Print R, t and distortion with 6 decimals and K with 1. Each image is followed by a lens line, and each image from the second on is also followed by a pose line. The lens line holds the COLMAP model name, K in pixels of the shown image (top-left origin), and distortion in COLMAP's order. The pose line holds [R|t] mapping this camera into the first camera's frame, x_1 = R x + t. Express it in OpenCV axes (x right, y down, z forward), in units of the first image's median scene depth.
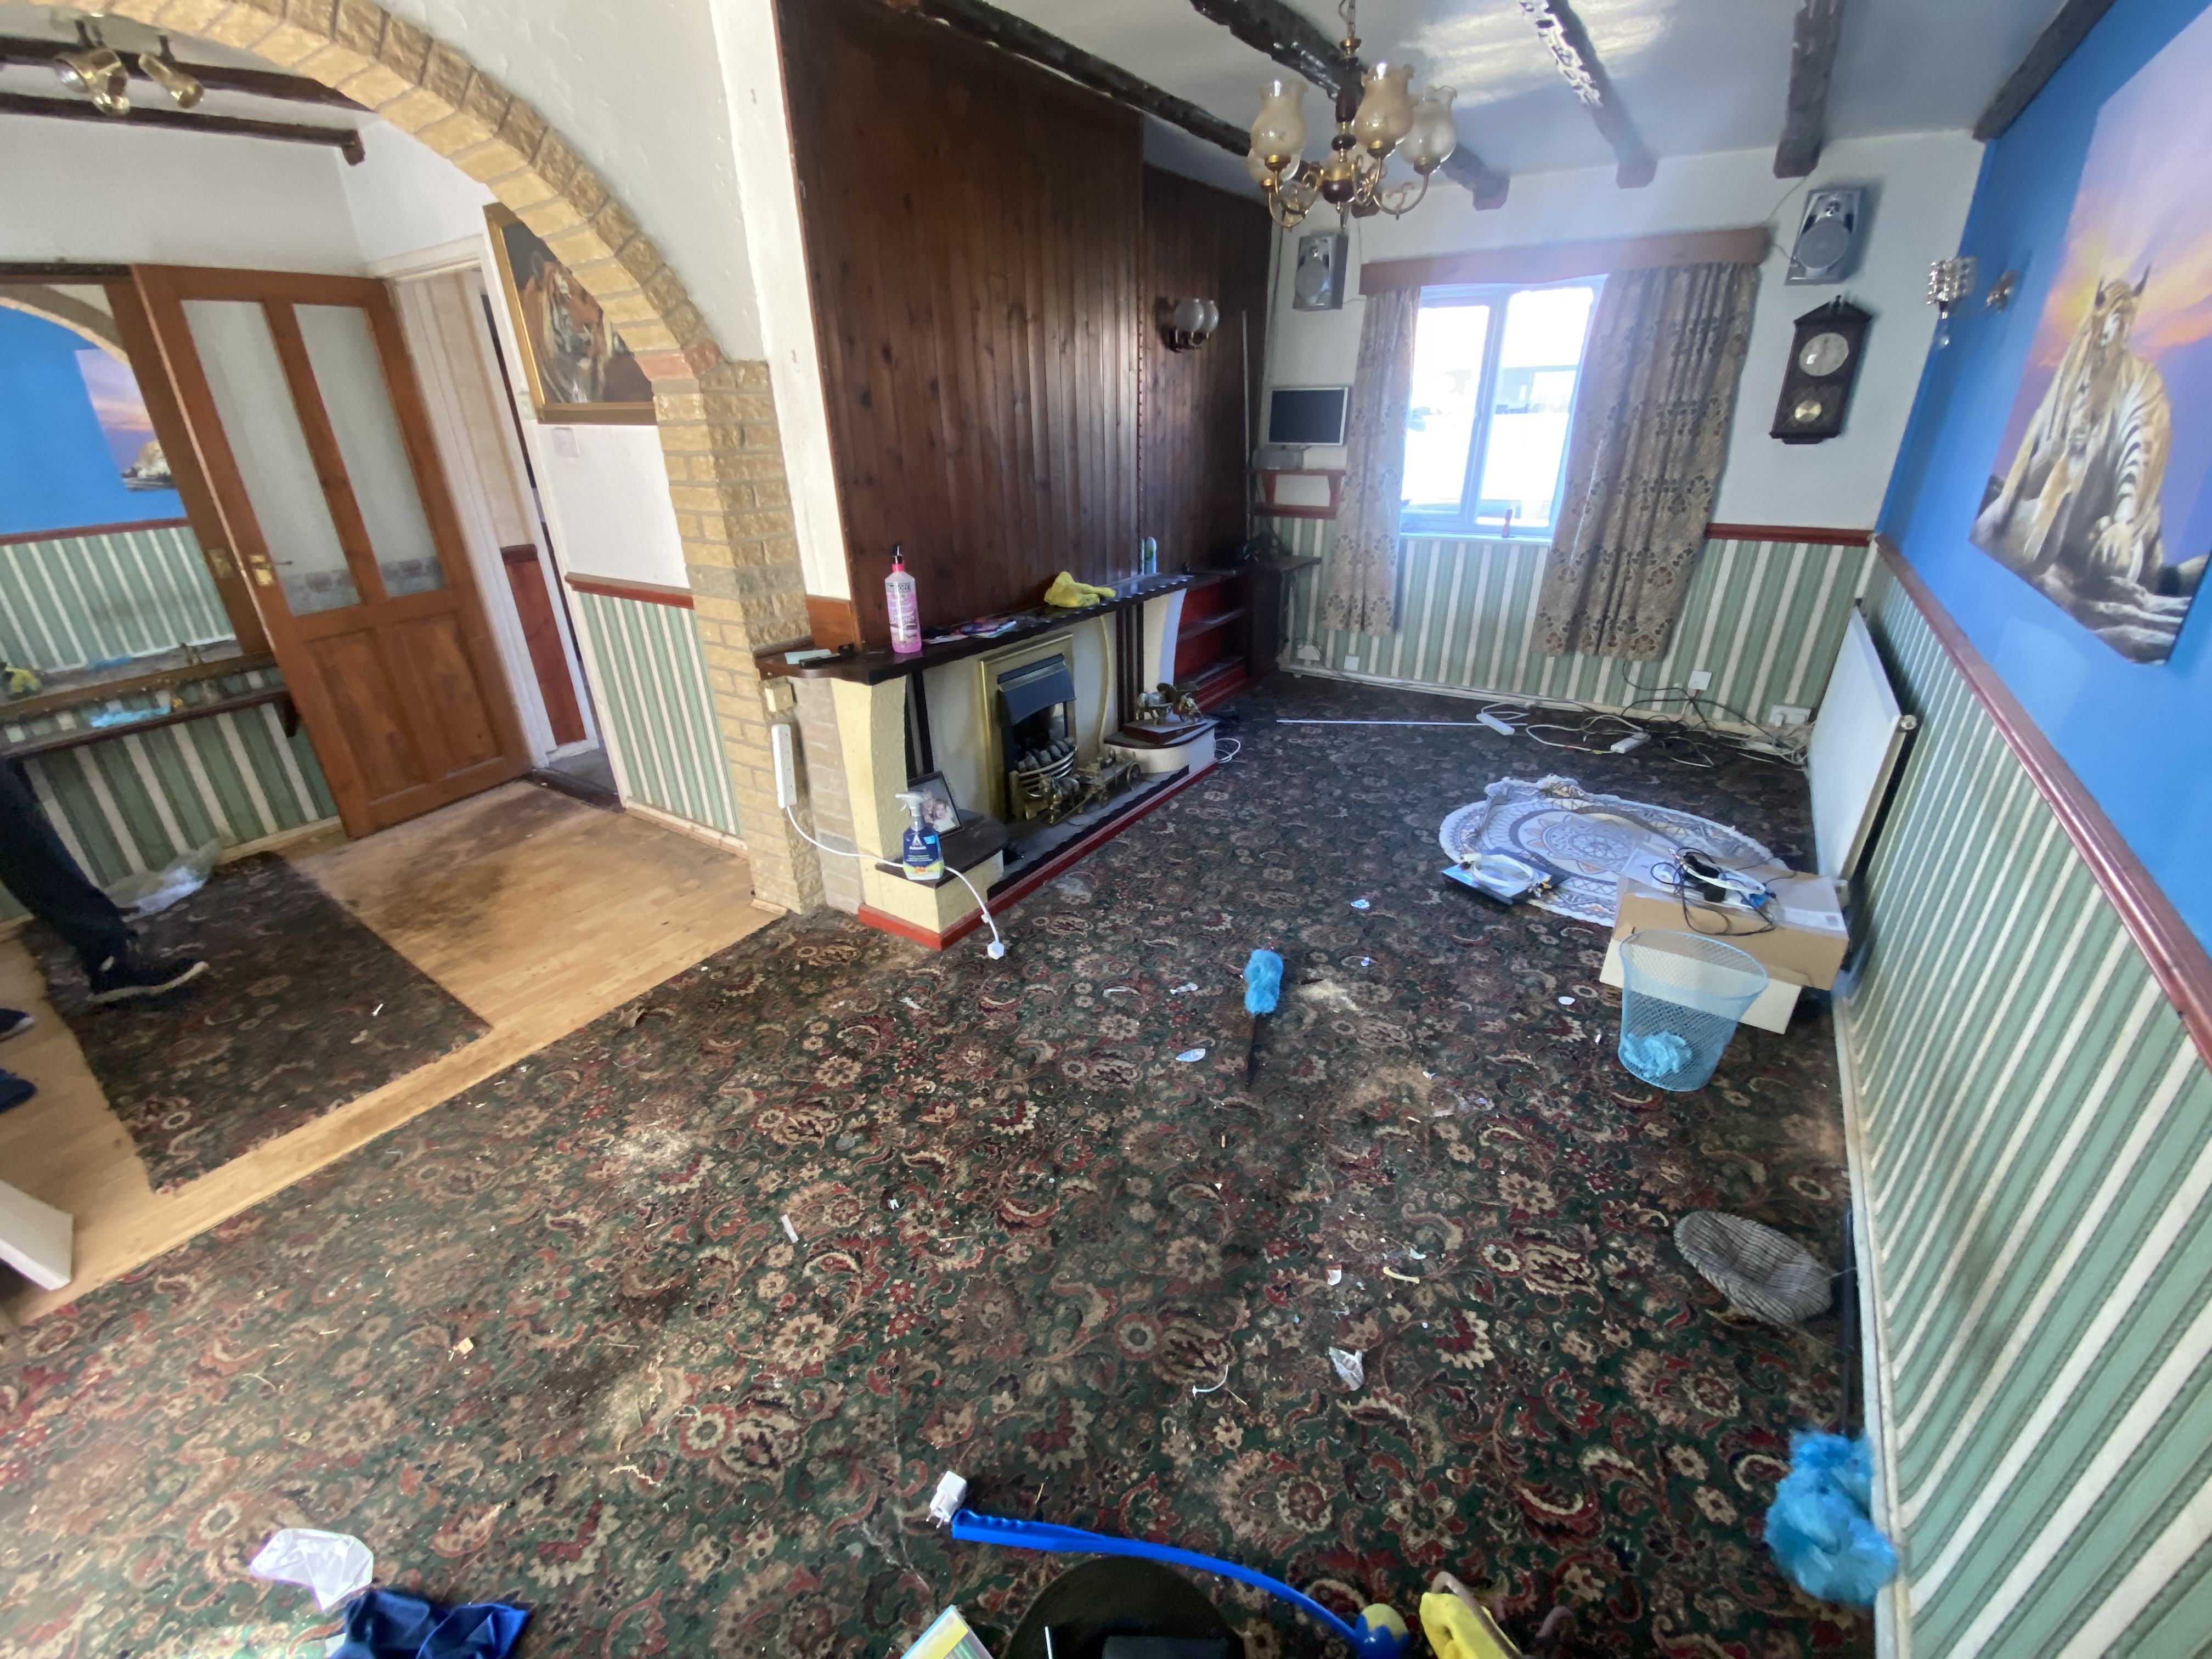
lens RADIAL K [[901.8, 0, 1110.8], [0, 901.8, 823.0], [0, 0, 1]] dist [0.011213, -0.016315]
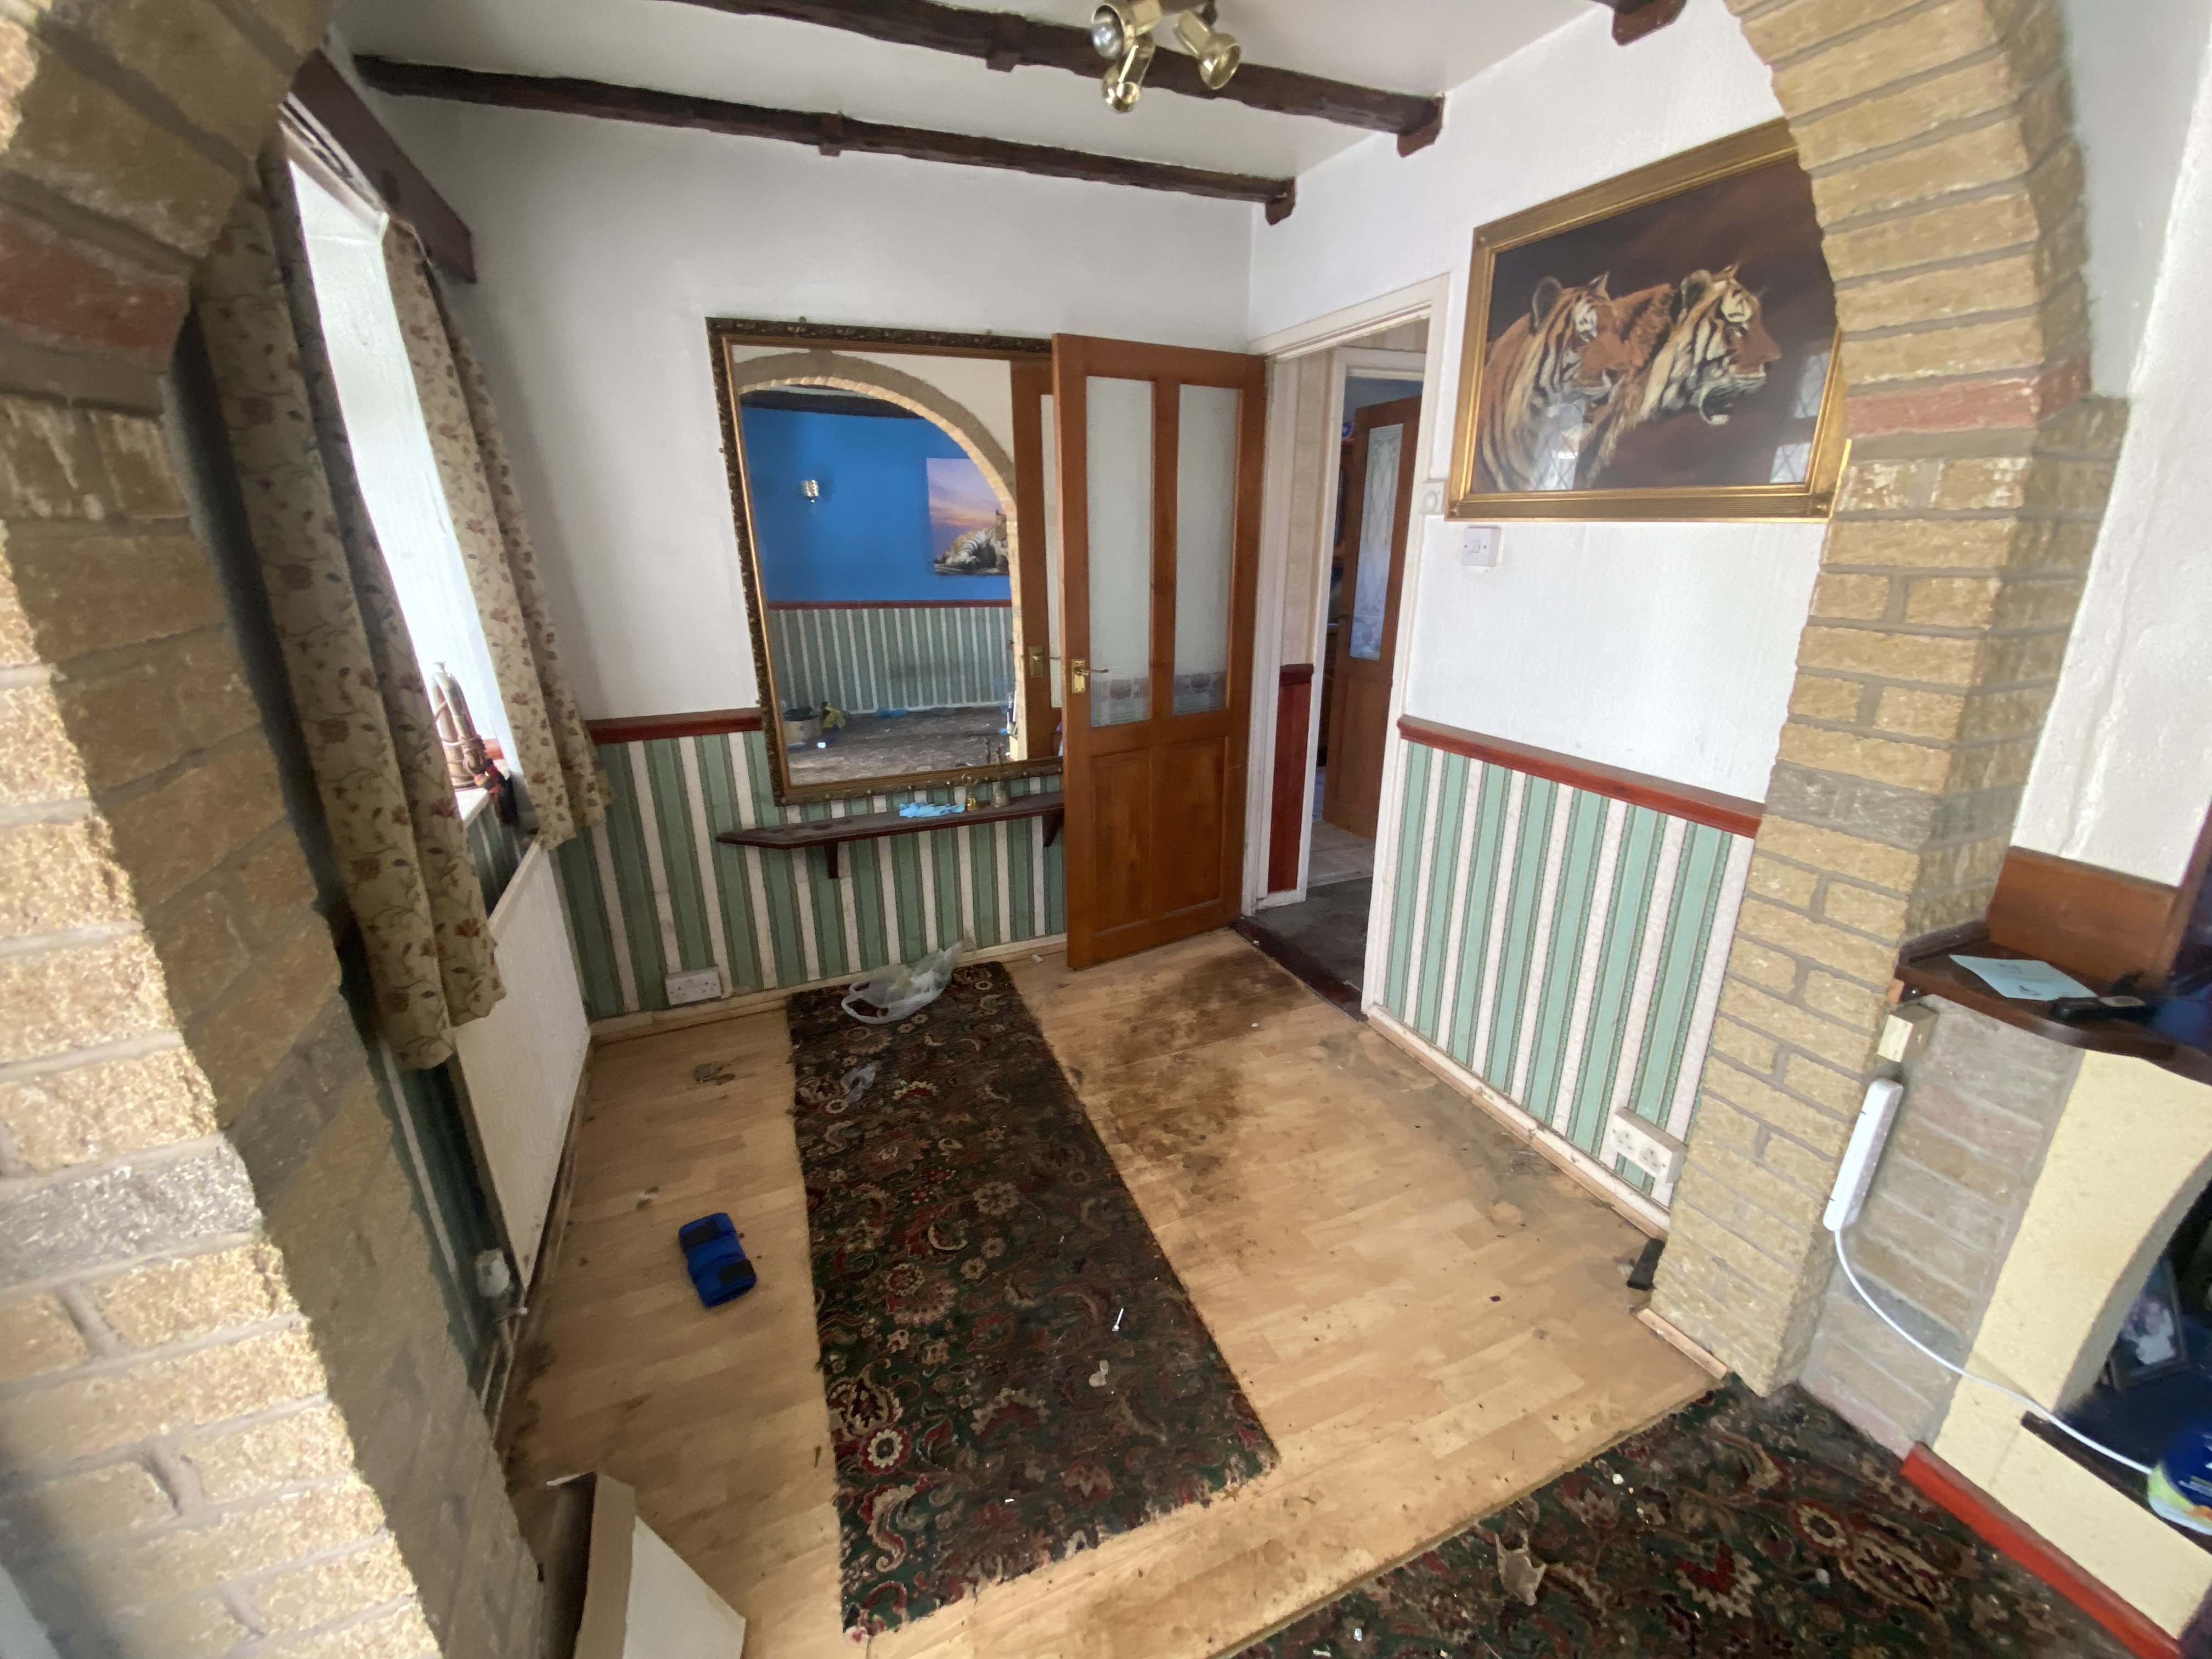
lens RADIAL K [[876.2, 0, 1114.4], [0, 876.2, 829.1], [0, 0, 1]] dist [0.011784, -0.022400]
pose [[0.834832, 0.187370, -0.517637, -0.473523], [-0.238817, 0.970474, -0.033874, -0.120687], [0.496006, 0.151899, 0.854930, 0.319300]]
